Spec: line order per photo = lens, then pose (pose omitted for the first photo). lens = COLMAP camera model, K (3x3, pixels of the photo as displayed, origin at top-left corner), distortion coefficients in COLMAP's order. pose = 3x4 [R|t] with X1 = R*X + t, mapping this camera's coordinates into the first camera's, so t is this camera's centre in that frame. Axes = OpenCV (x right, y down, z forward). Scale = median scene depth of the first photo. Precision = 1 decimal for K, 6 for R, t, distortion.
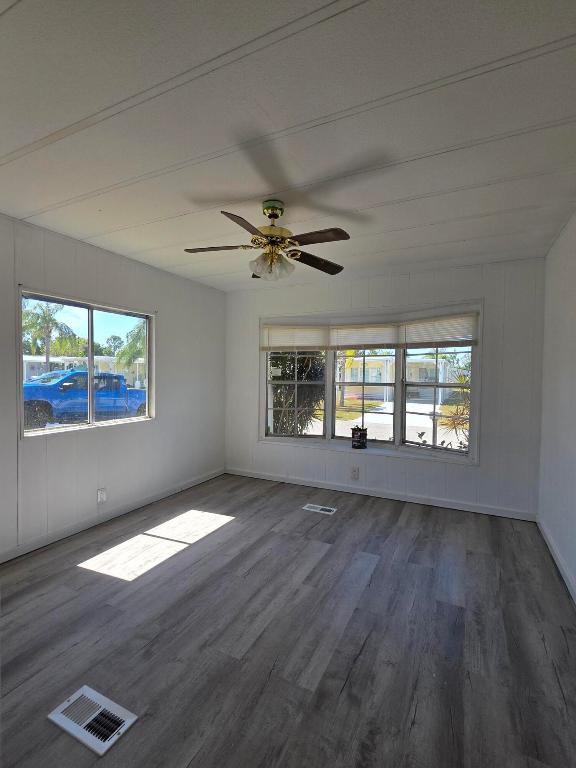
lens RADIAL K [[359.8, 0, 288.0], [0, 359.8, 384.0], [0, 0, 1]] dist [-0.001620, 0.000012]
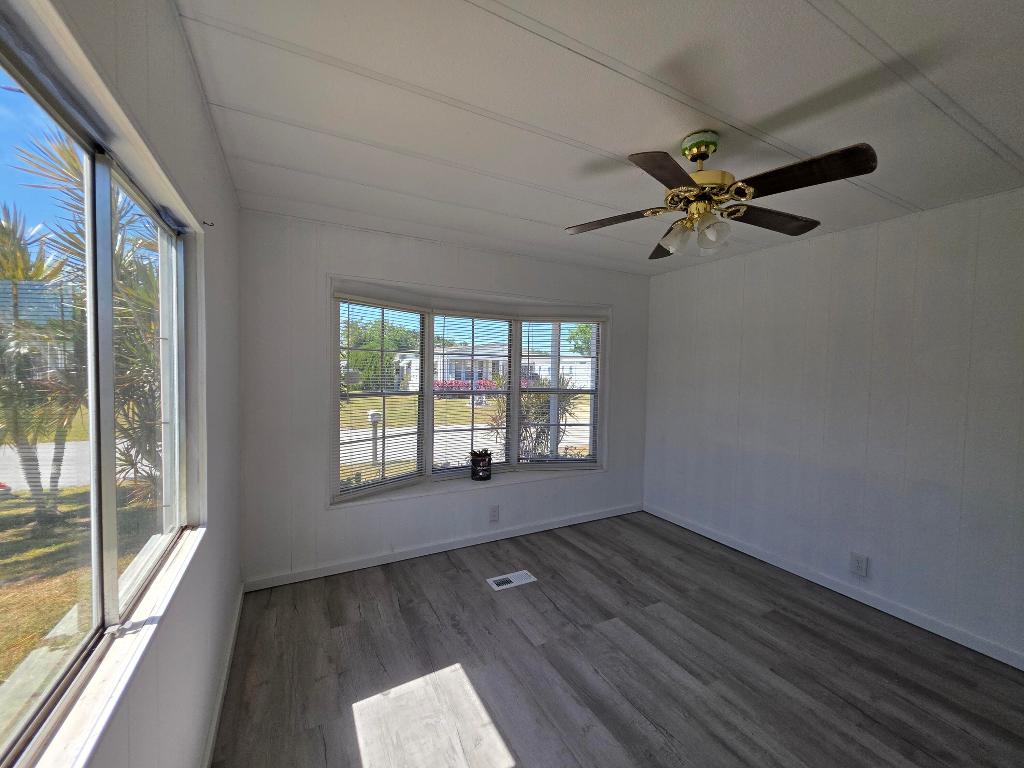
lens RADIAL K [[411.0, 0, 516.7], [0, 411.0, 380.8], [0, 0, 1]] dist [0.002379, 0.000397]
pose [[0.576072, -0.021869, 0.817106, -0.629532], [0.009016, 0.999751, 0.020401, -0.058799], [-0.817349, -0.004385, 0.576126, 0.623798]]
